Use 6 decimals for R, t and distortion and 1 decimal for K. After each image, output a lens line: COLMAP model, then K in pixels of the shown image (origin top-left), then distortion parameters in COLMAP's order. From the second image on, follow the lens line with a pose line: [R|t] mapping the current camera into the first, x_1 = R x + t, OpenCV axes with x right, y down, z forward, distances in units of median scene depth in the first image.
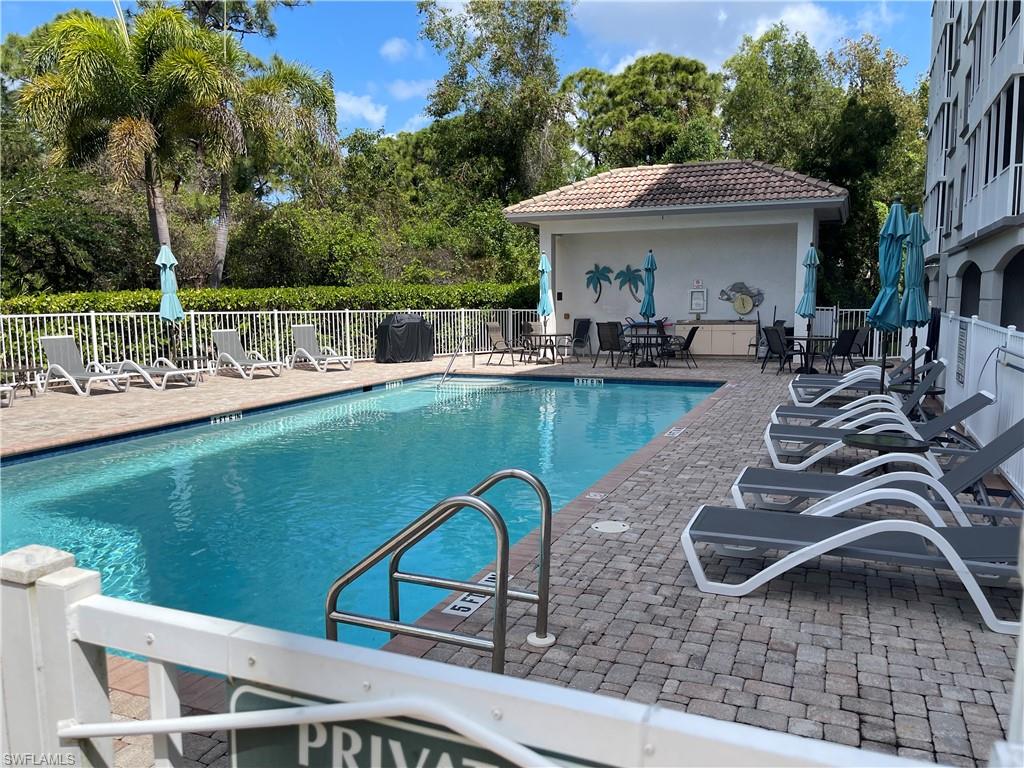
lens RADIAL K [[763.7, 0, 518.2], [0, 763.7, 388.9], [0, 0, 1]] dist [0.020991, -0.064383]
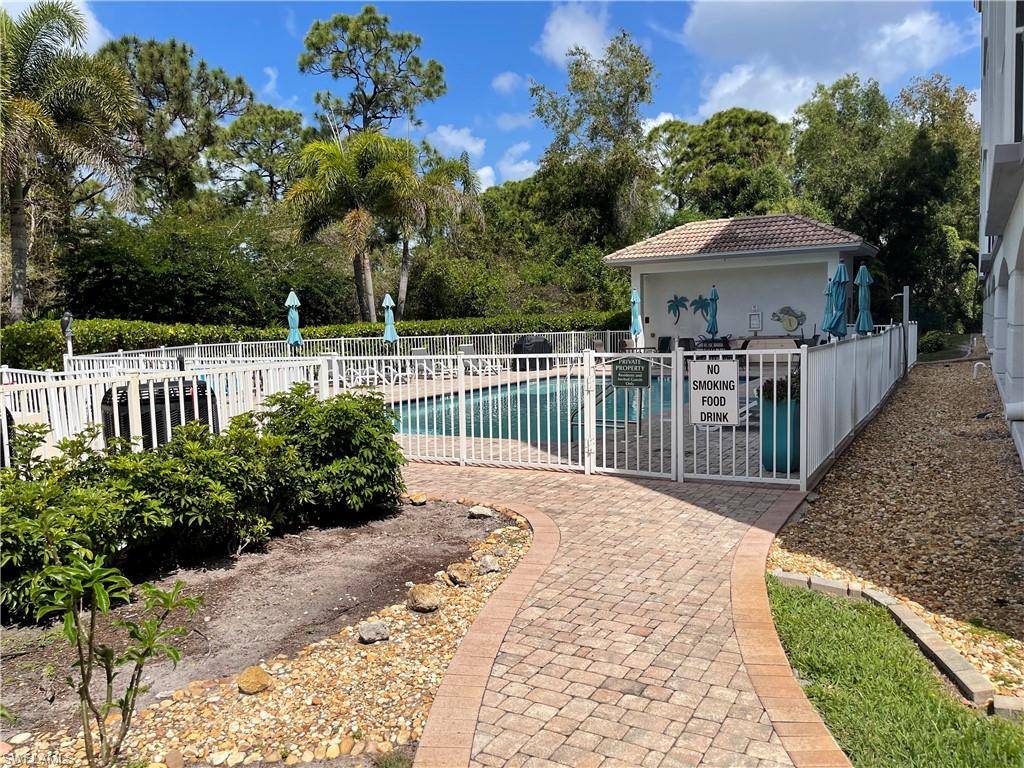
lens RADIAL K [[830.5, 0, 470.3], [0, 830.5, 416.4], [0, 0, 1]] dist [0.007544, -0.092749]
pose [[0.987427, -0.005457, -0.157984, -0.017894], [0.004305, 0.999962, -0.007633, 0.045802], [0.158020, 0.006857, 0.987412, -0.389267]]
